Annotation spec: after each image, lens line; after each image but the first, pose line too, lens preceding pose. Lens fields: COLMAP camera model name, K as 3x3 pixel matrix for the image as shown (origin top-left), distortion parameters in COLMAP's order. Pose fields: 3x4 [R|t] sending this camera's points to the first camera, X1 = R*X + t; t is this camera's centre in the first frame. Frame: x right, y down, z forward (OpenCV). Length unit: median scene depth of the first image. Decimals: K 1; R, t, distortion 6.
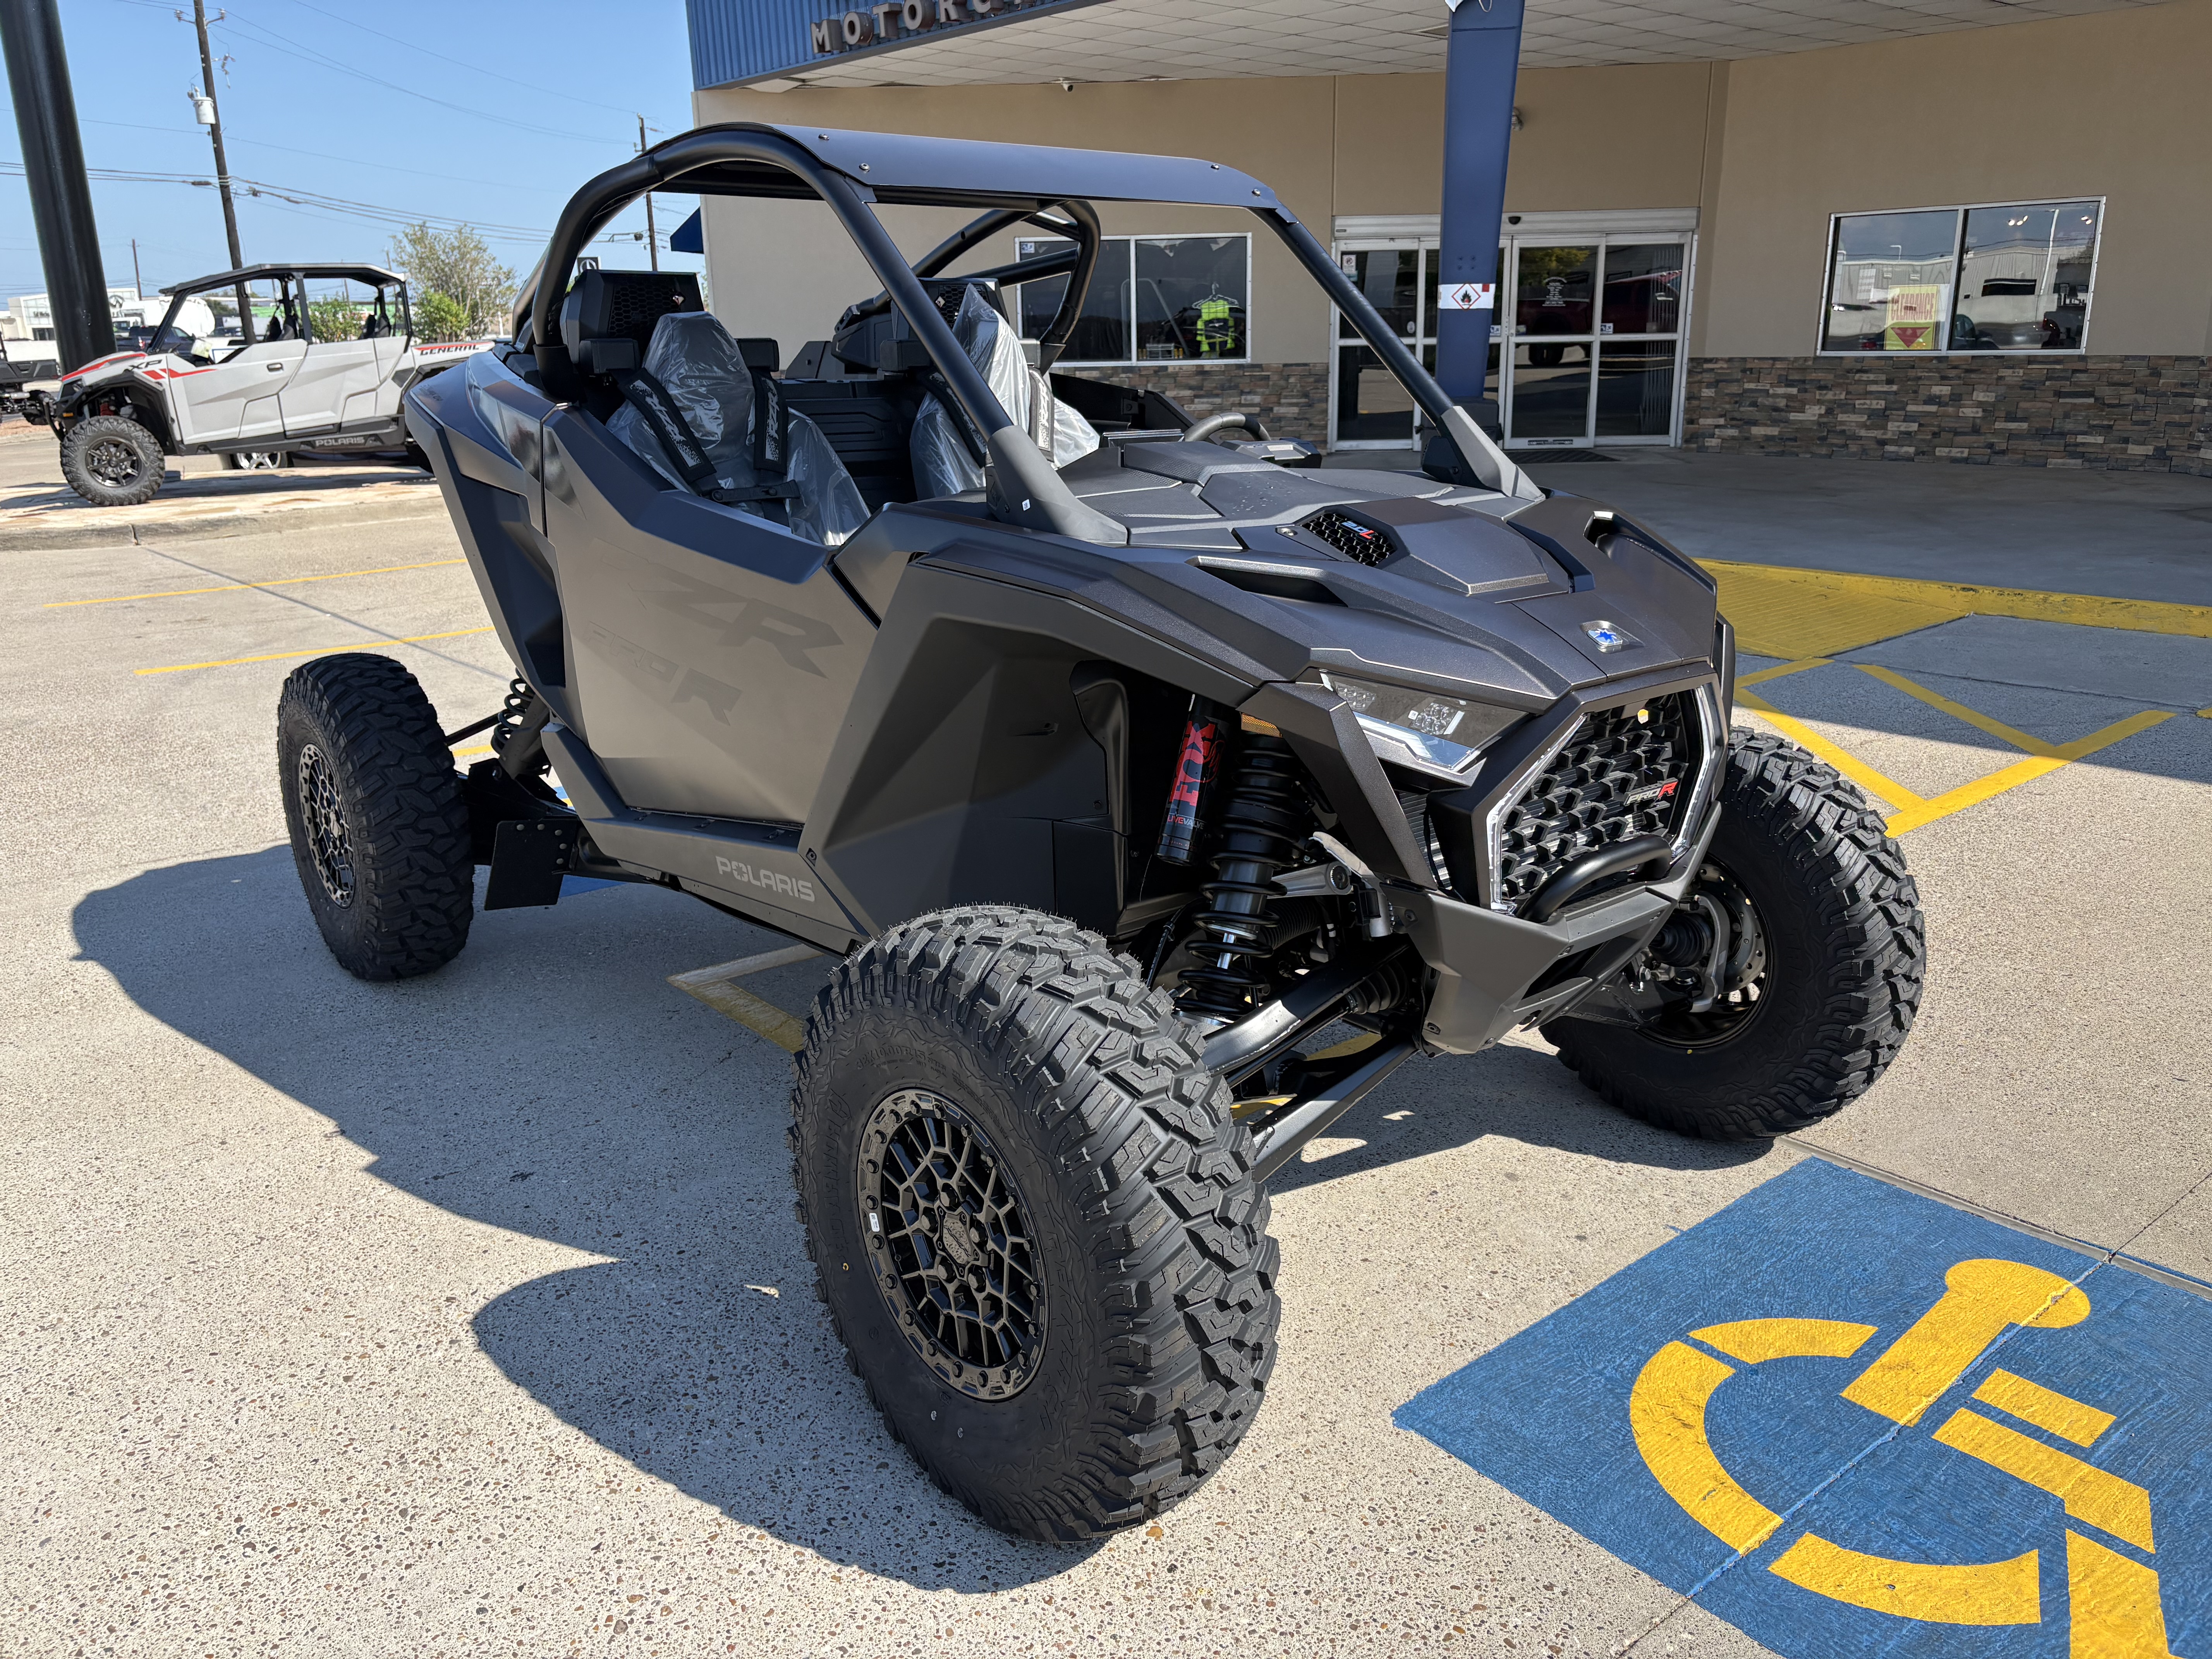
lens RADIAL K [[1713.0, 0, 1157.5], [0, 1713.0, 814.6], [0, 0, 1]] dist [0.022416, -0.021404]
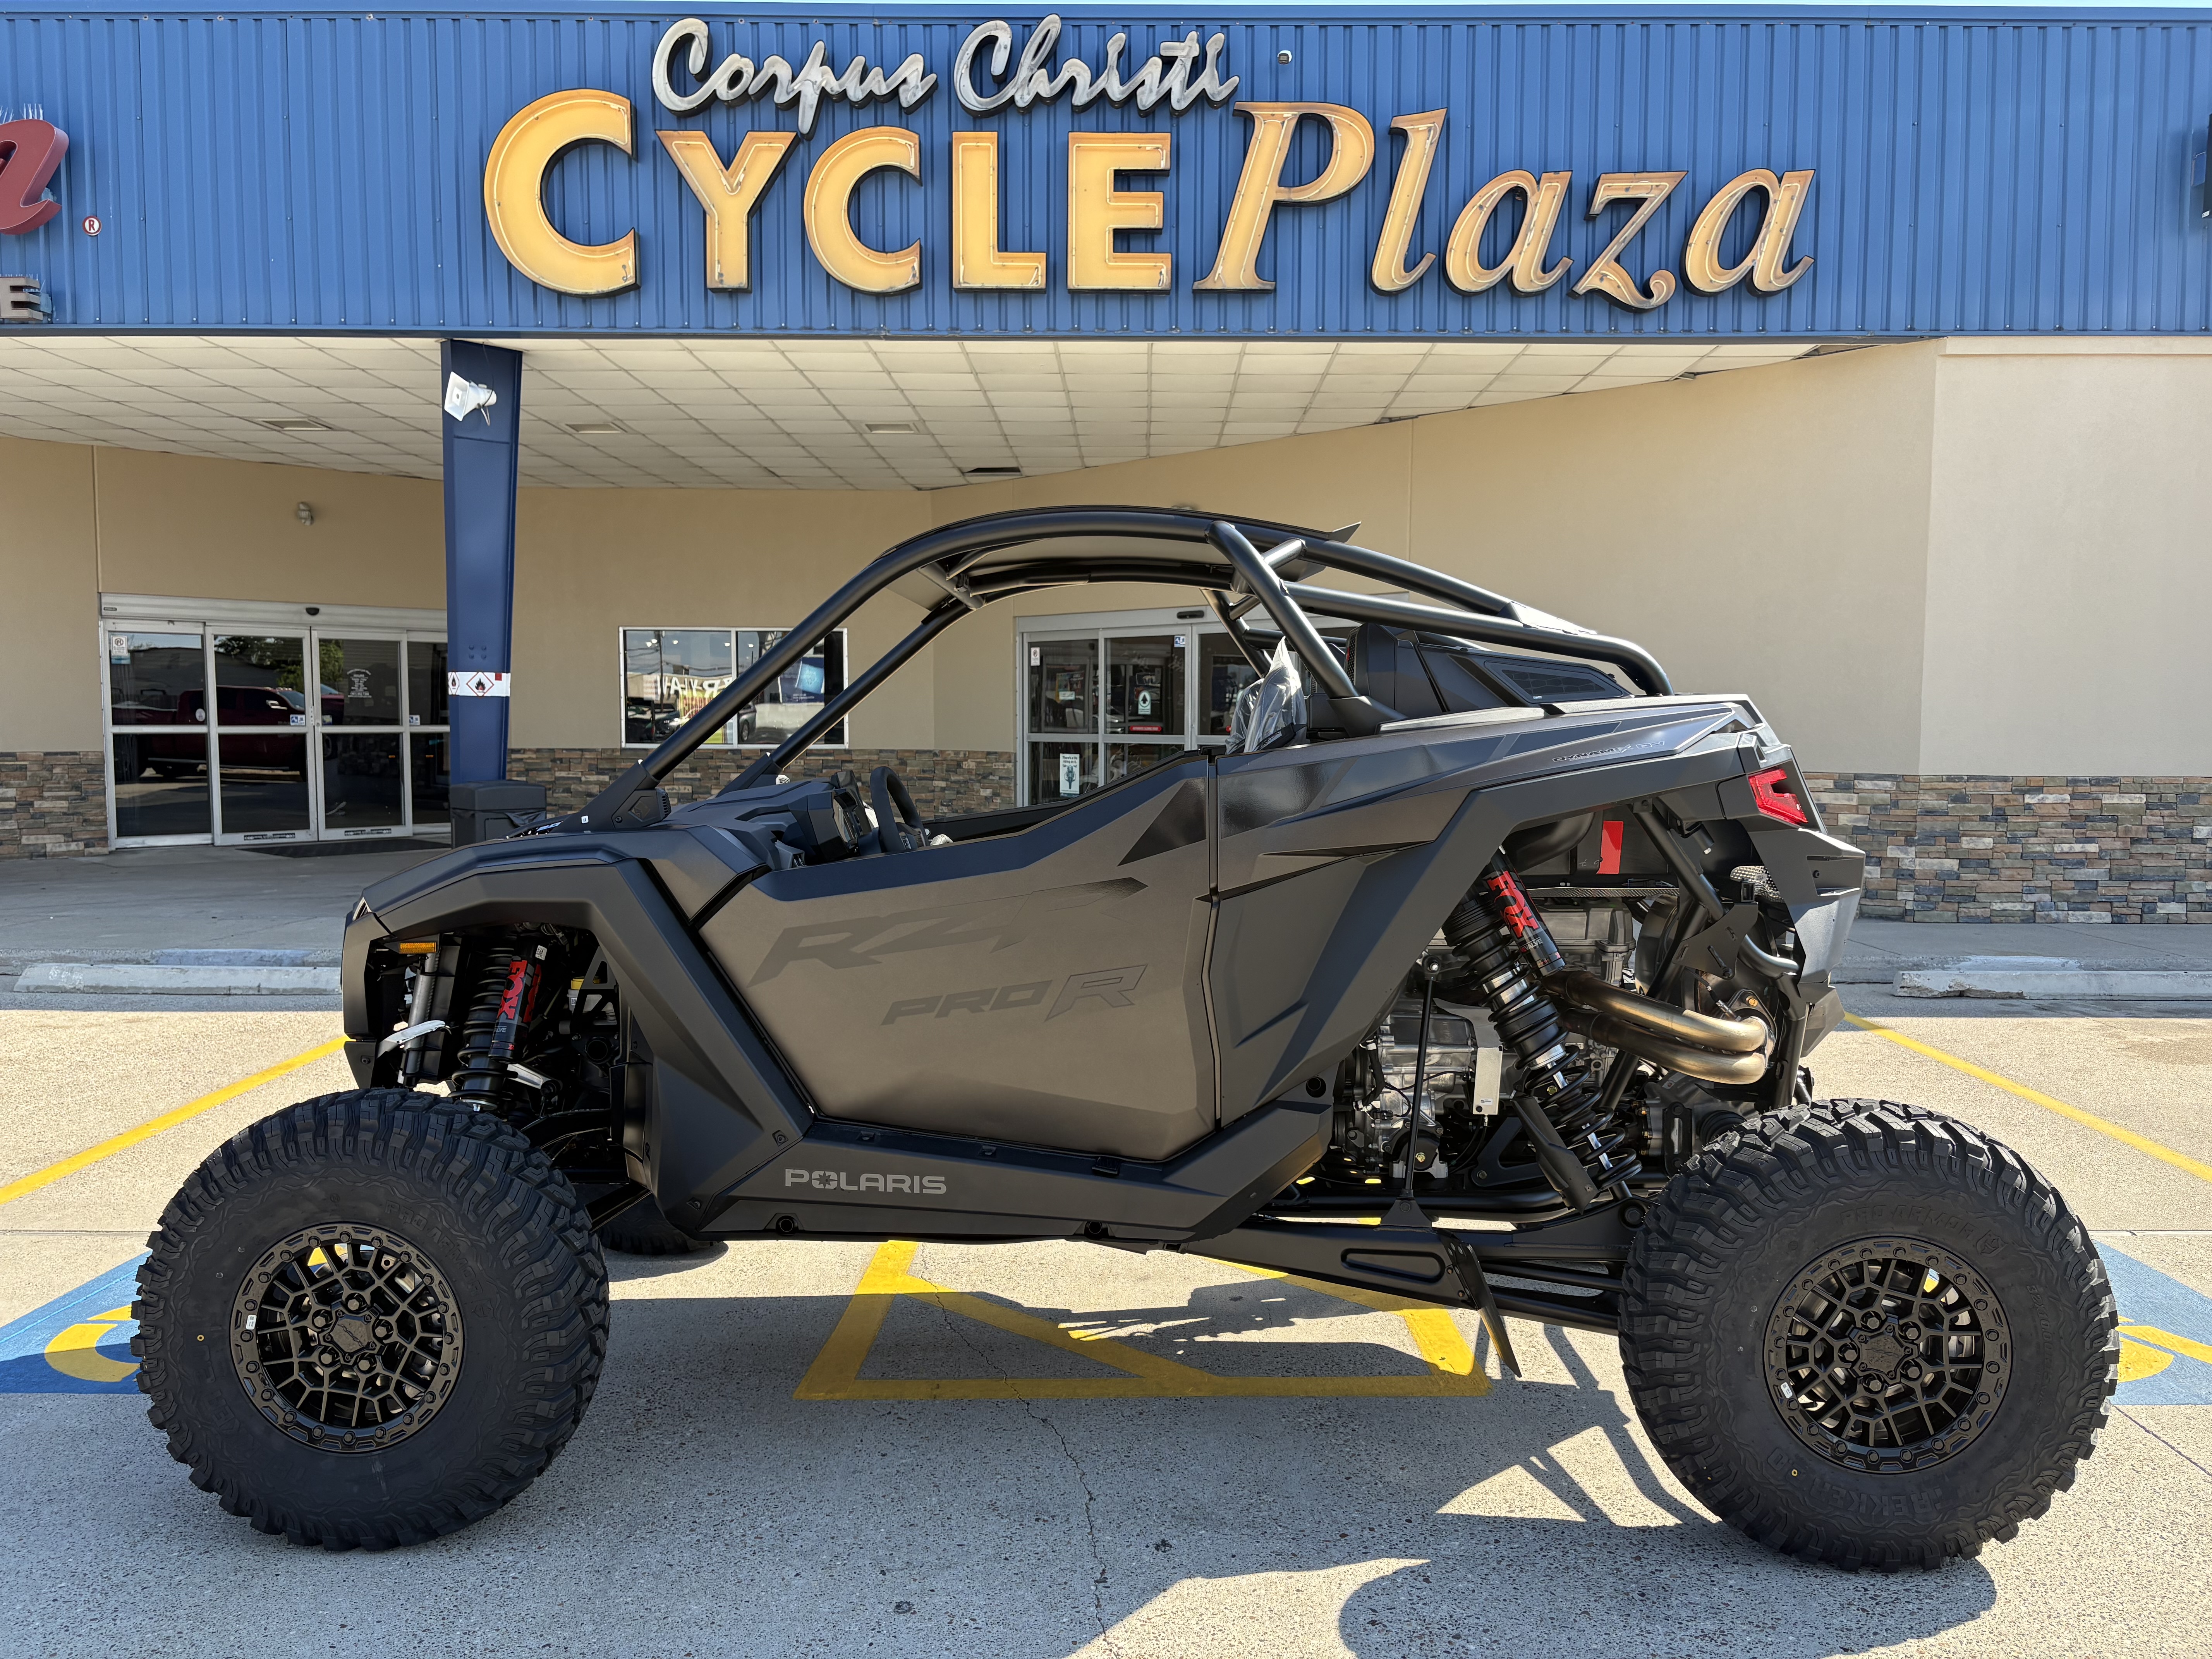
lens RADIAL K [[1713.0, 0, 1099.0], [0, 1713.0, 825.3], [0, 0, 1]] dist [0.022416, -0.021404]
pose [[0.646795, -0.027458, 0.762169, -0.254893], [0.194424, 0.972270, -0.129965, -0.014024], [-0.737465, 0.232245, 0.634198, 0.079809]]
